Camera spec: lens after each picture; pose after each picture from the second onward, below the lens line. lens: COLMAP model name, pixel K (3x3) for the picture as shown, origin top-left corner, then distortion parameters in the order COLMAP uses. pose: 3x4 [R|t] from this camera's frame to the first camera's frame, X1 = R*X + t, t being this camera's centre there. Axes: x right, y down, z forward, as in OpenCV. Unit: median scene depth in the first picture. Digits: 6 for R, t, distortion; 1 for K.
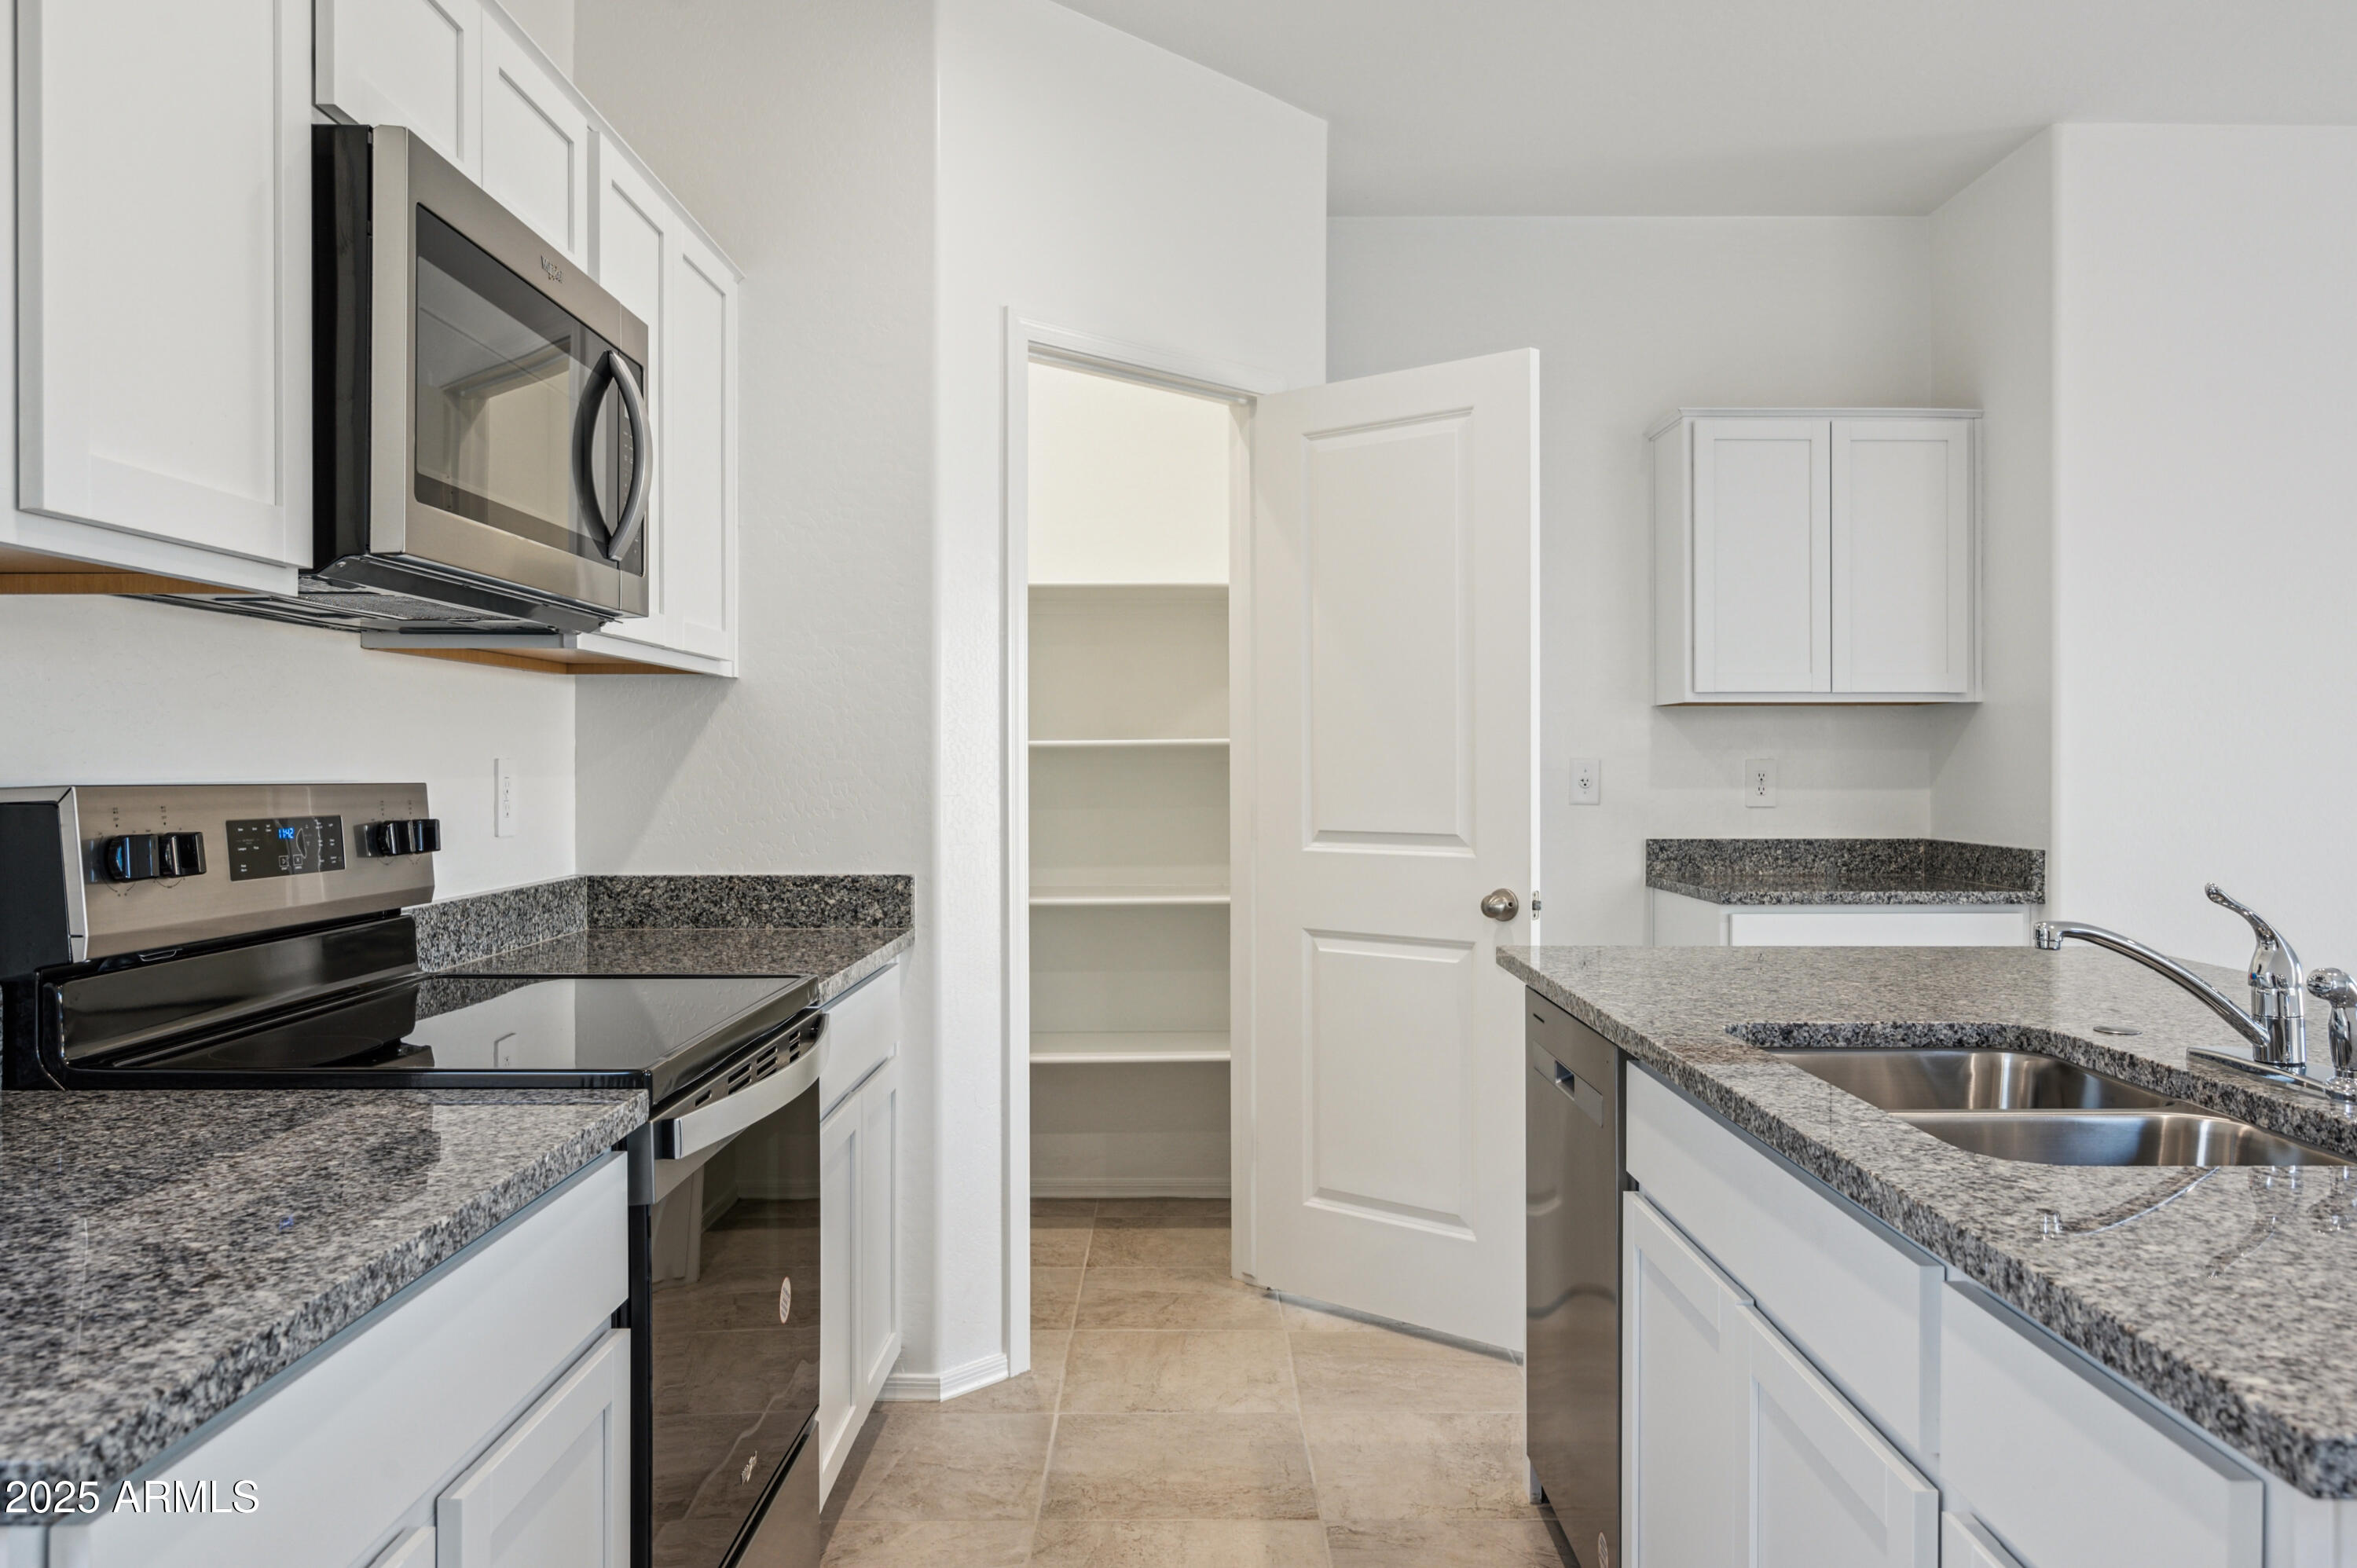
lens RADIAL K [[1707.8, 0, 1193.0], [0, 1707.8, 770.6], [0, 0, 1]] dist [-0.001648, -0.003387]
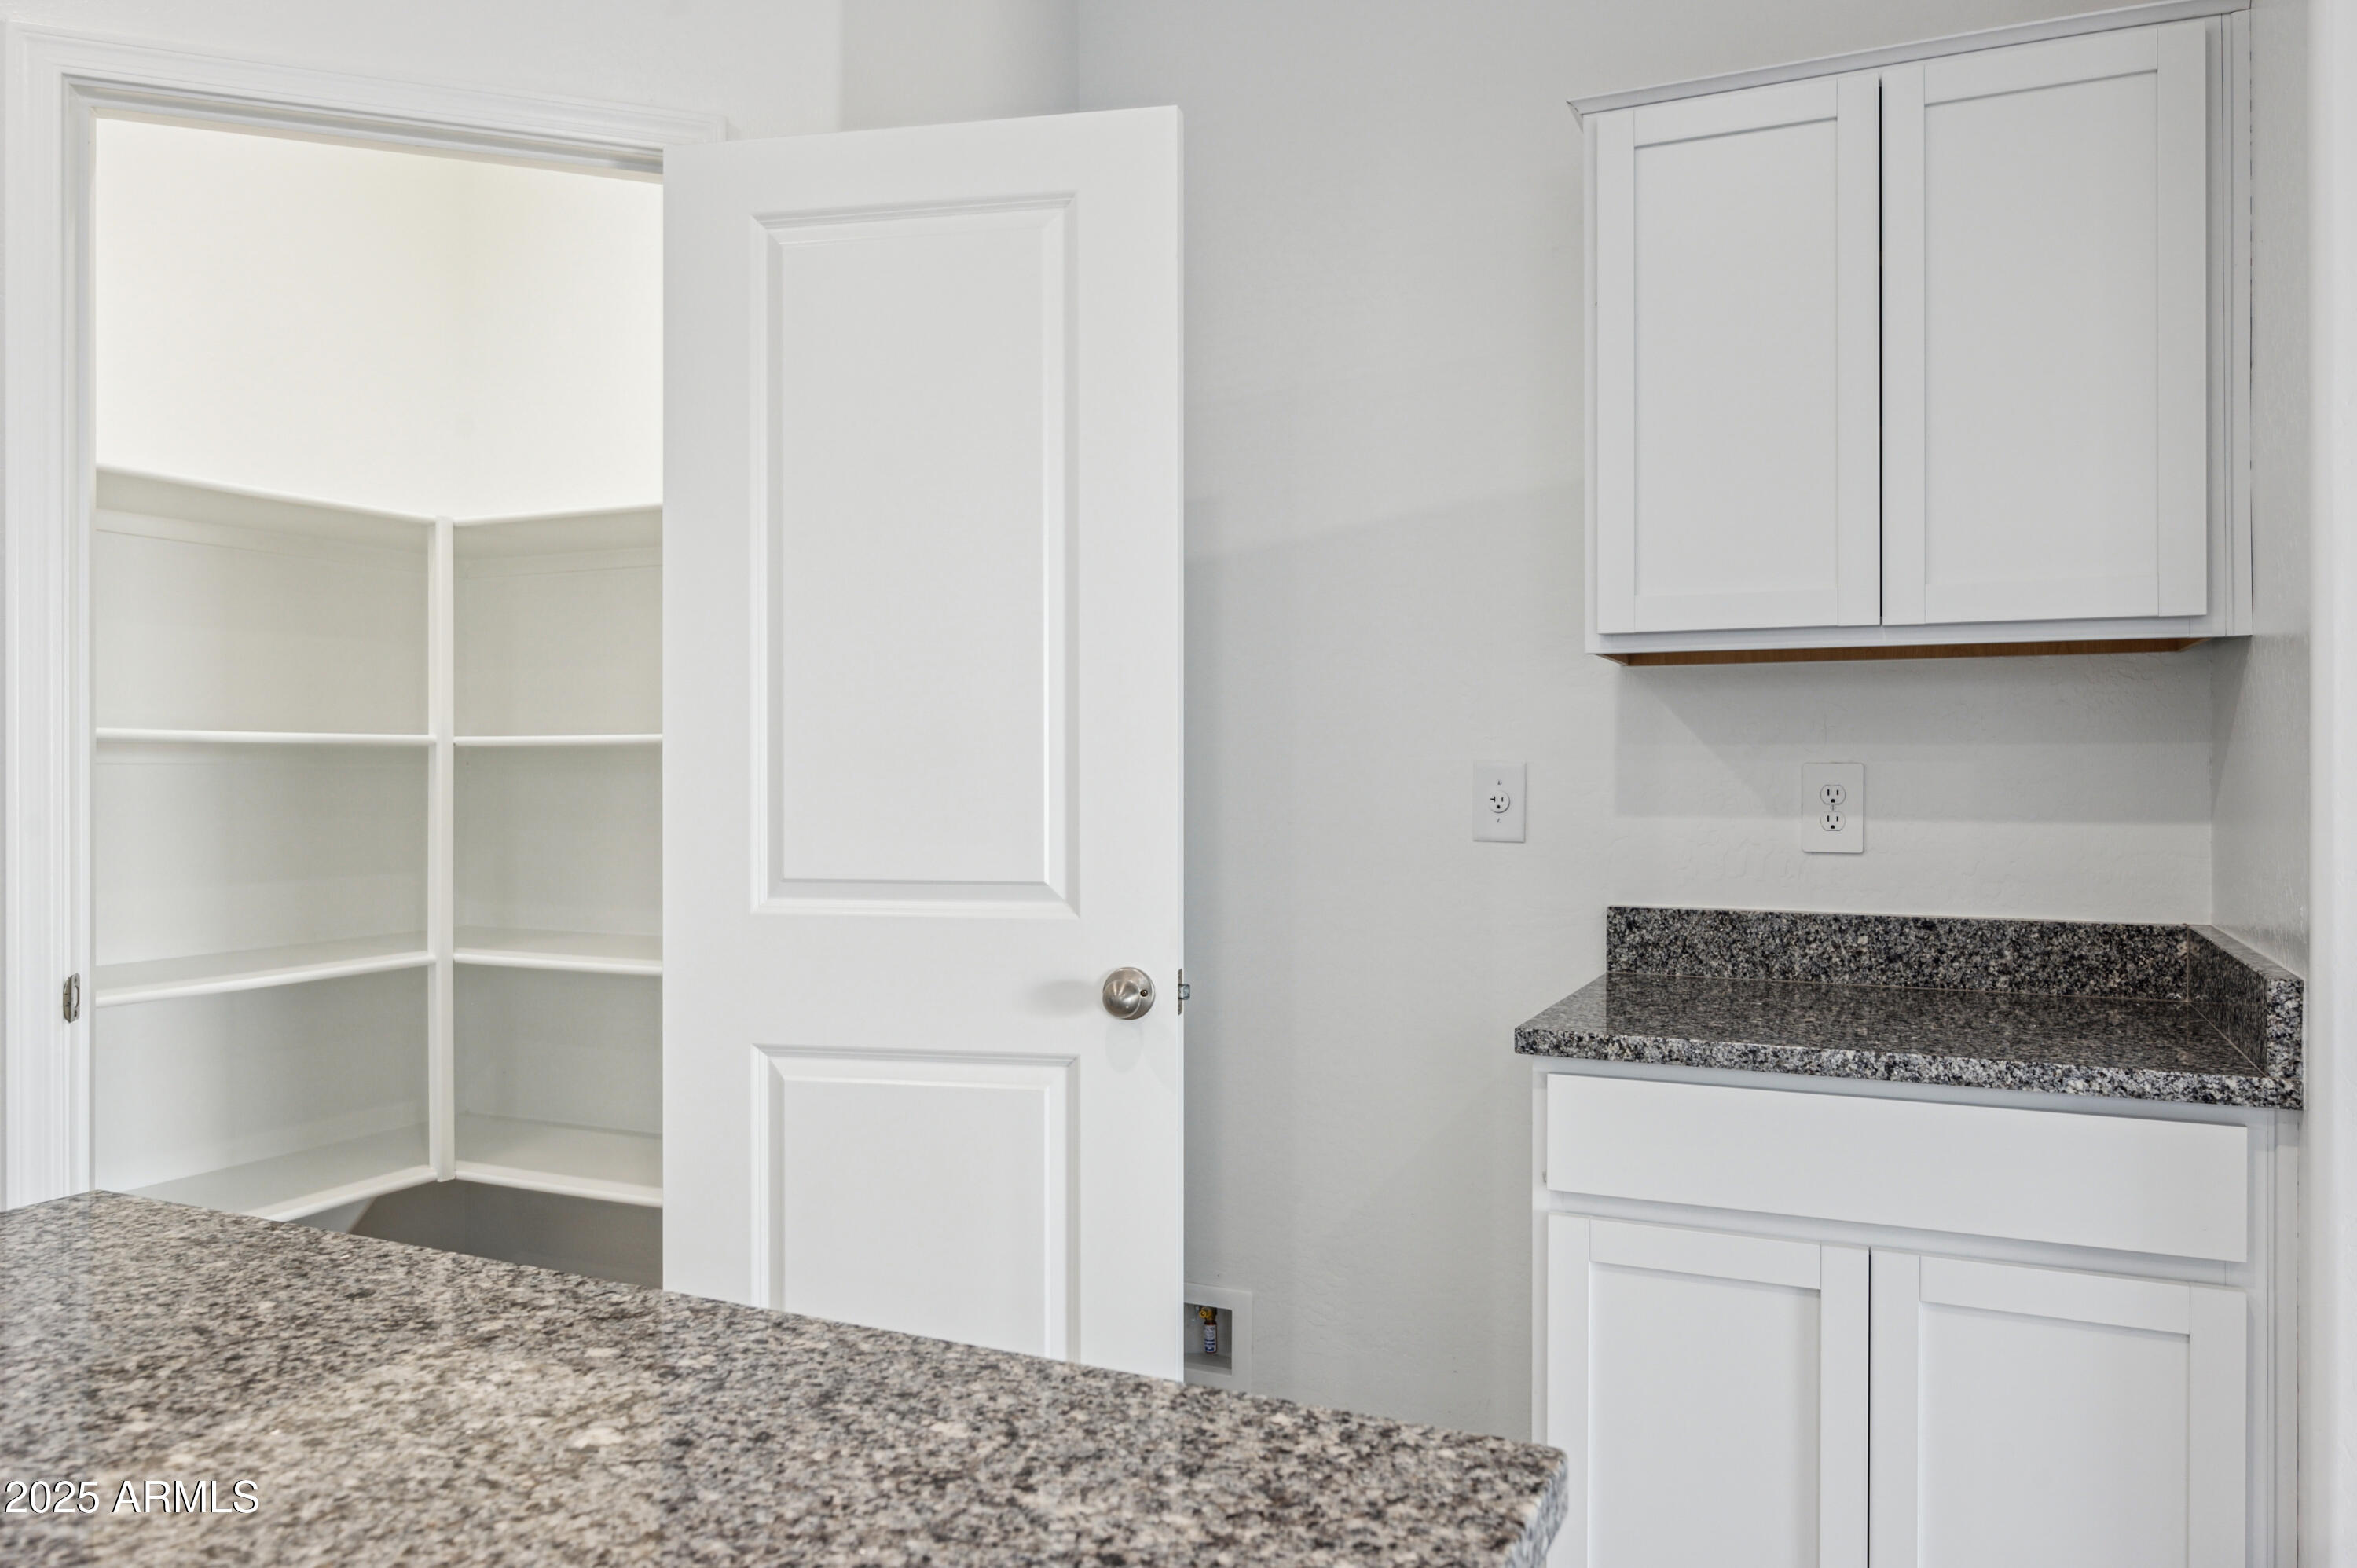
lens RADIAL K [[1625.7, 0, 1166.9], [0, 1625.7, 778.3], [0, 0, 1]] dist [-0.019178, 0.000114]
pose [[0.894680, 0.003446, -0.446695, 0.428126], [-0.004305, 0.999990, -0.000907, -0.000414], [0.446687, 0.002735, 0.894686, 0.531599]]
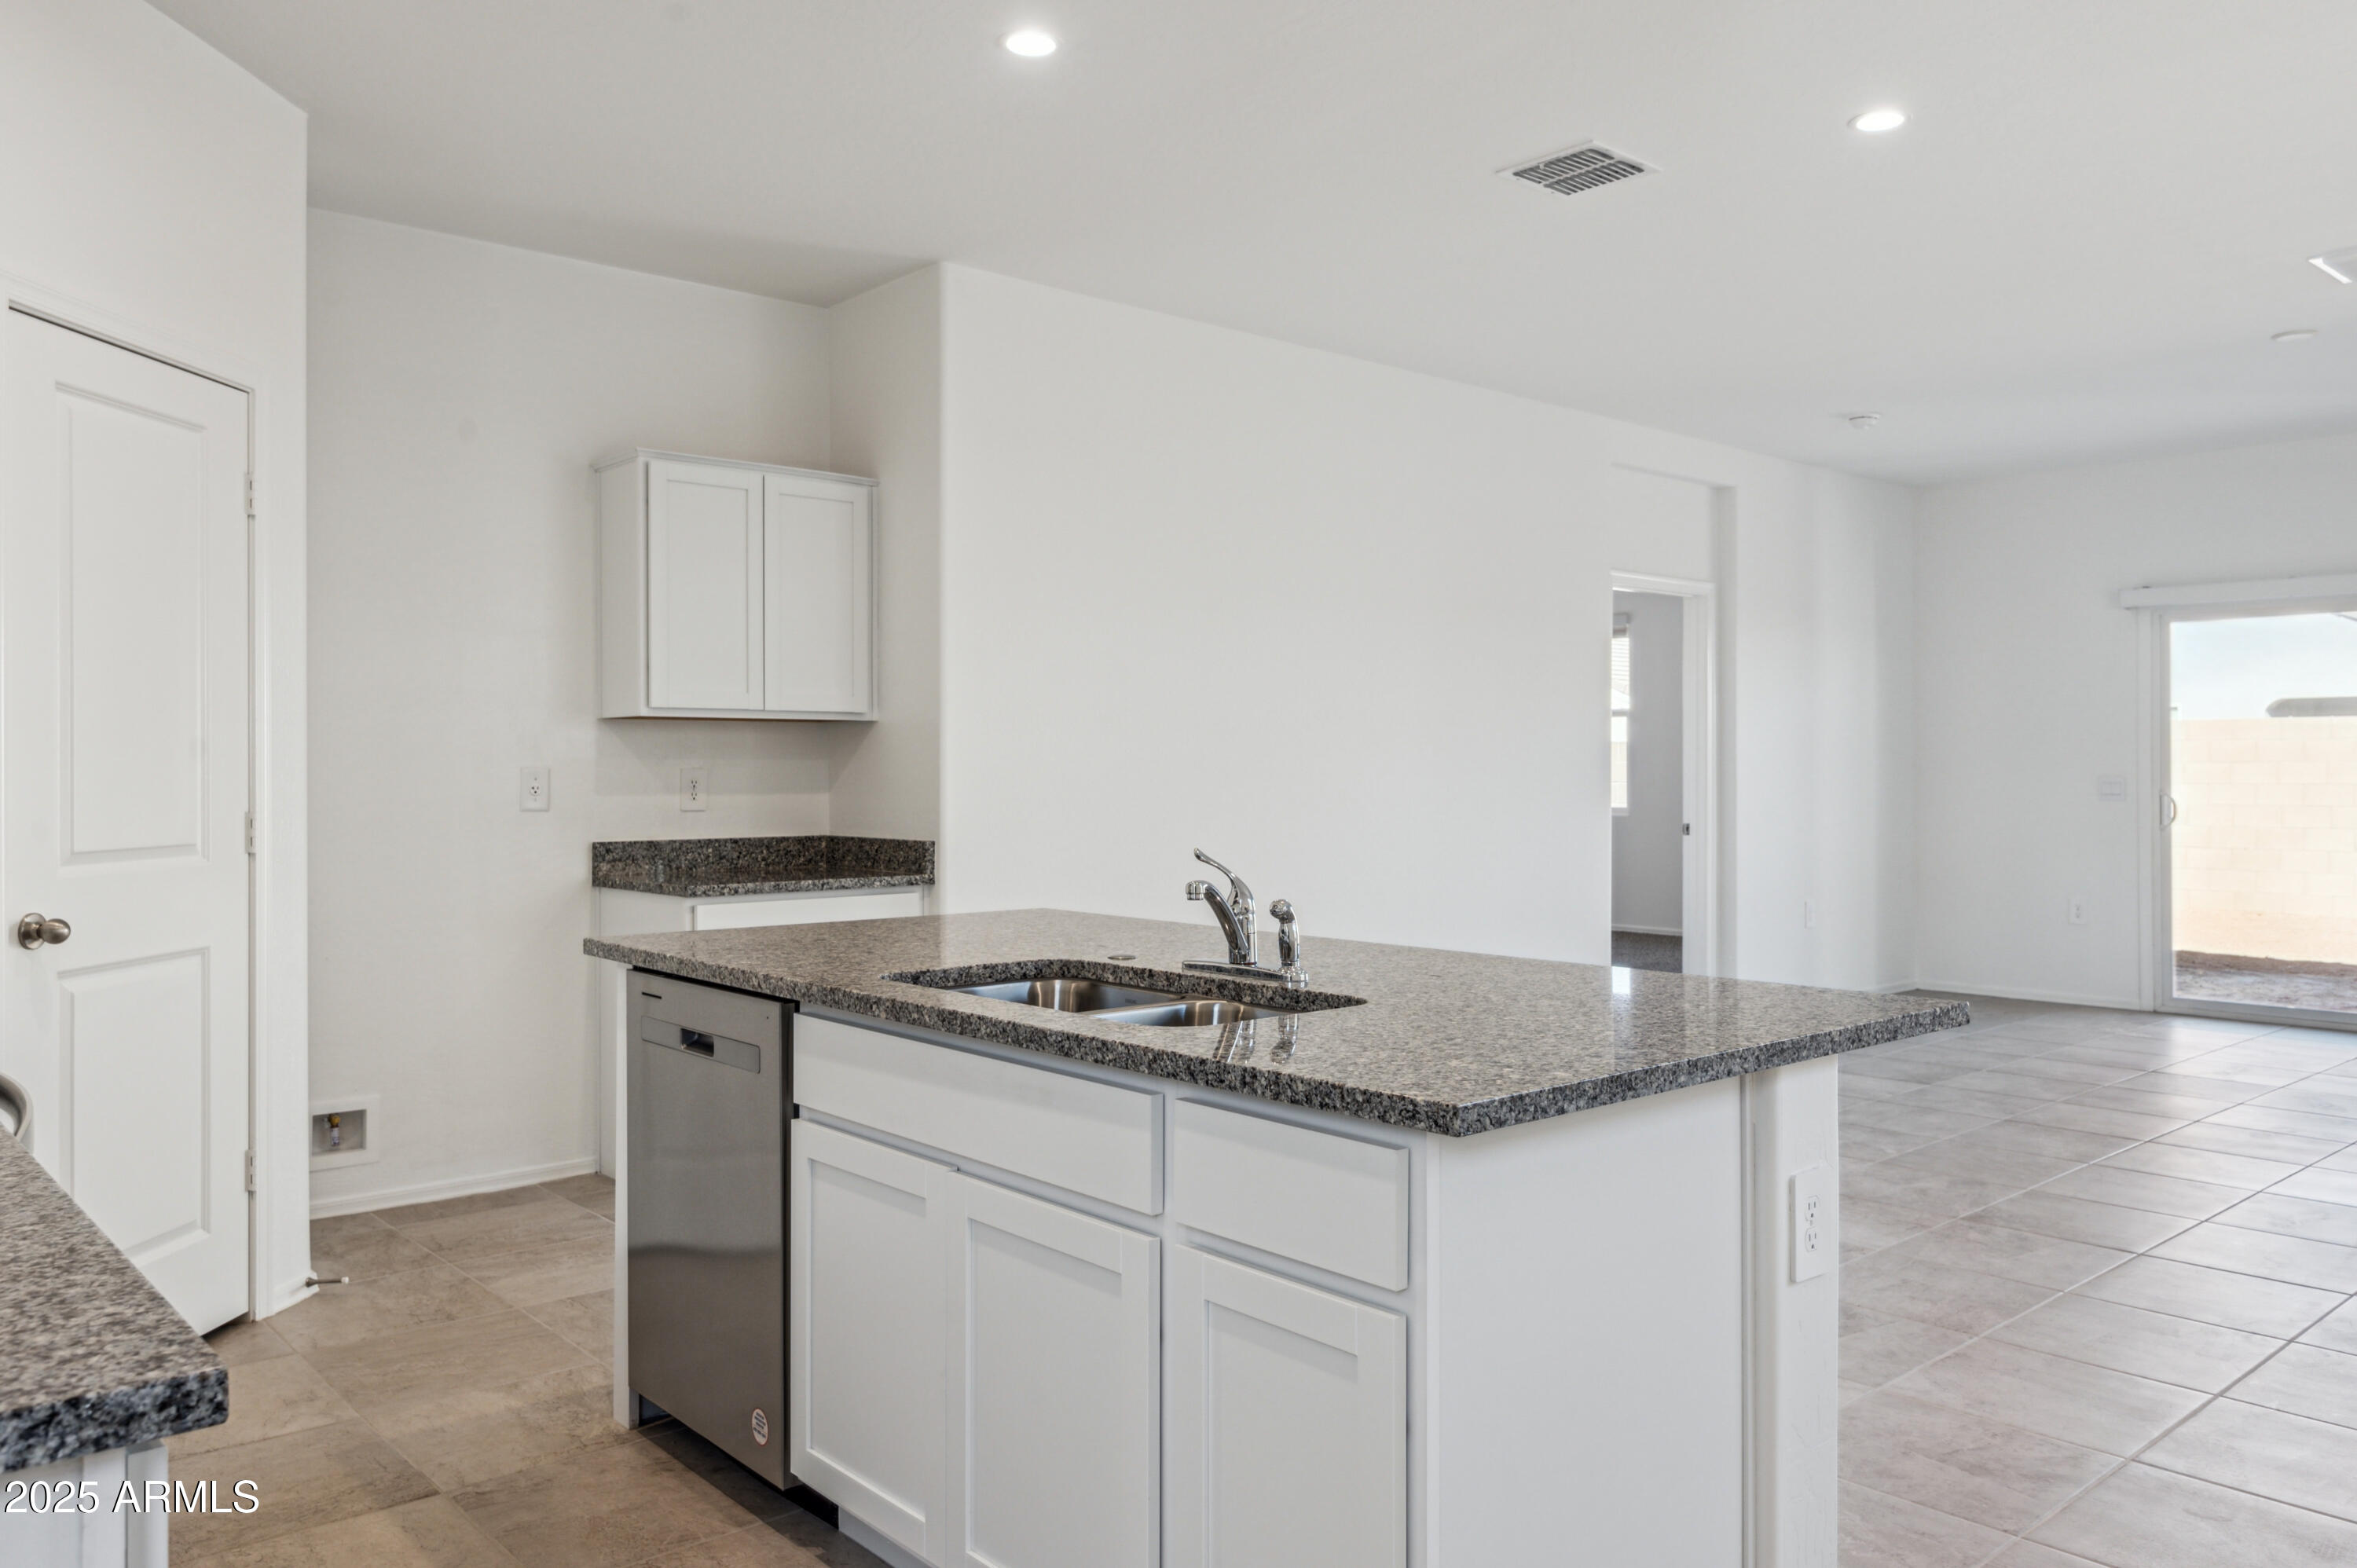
lens RADIAL K [[1707.8, 0, 1188.8], [0, 1707.8, 776.7], [0, 0, 1]] dist [-0.001648, -0.003387]
pose [[0.753889, -0.002393, 0.656997, -0.180377], [0.002869, 0.999996, 0.000350, -0.000481], [-0.656995, 0.001621, 0.753893, -0.063017]]
